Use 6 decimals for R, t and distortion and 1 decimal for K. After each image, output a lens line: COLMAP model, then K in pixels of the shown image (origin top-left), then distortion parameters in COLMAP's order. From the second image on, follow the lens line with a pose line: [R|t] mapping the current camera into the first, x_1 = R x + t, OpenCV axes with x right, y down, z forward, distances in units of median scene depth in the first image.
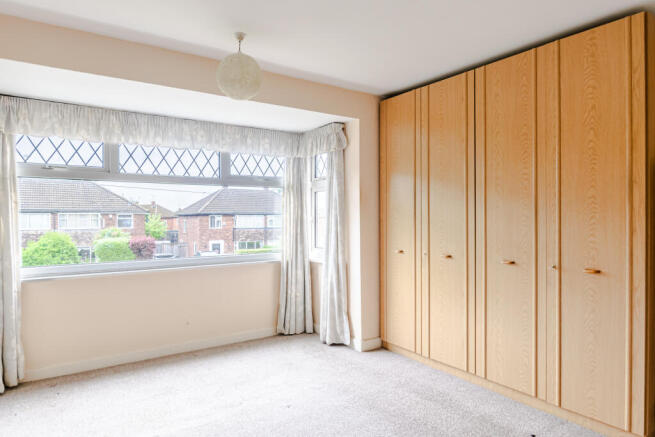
lens RADIAL K [[403.2, 0, 336.7], [0, 403.2, 218.3], [0, 0, 1]] dist [0.001807, 0.001253]
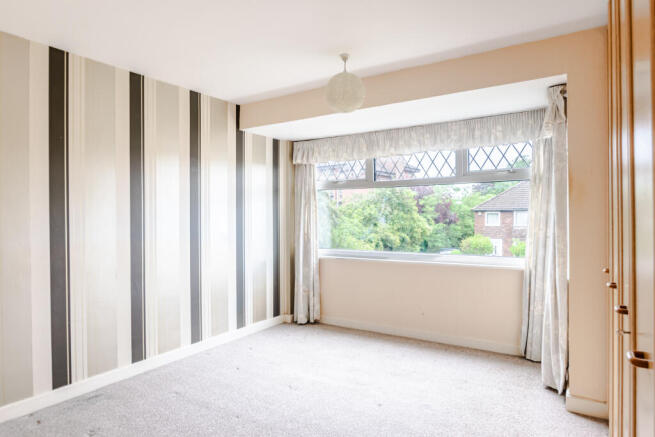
lens RADIAL K [[403.2, 0, 336.7], [0, 403.2, 218.3], [0, 0, 1]] dist [0.001807, 0.001253]
pose [[0.387890, 0.005447, -0.921690, 0.530224], [0.002091, 0.999975, 0.006790, -0.003878], [0.921703, -0.004561, 0.387869, 0.359178]]
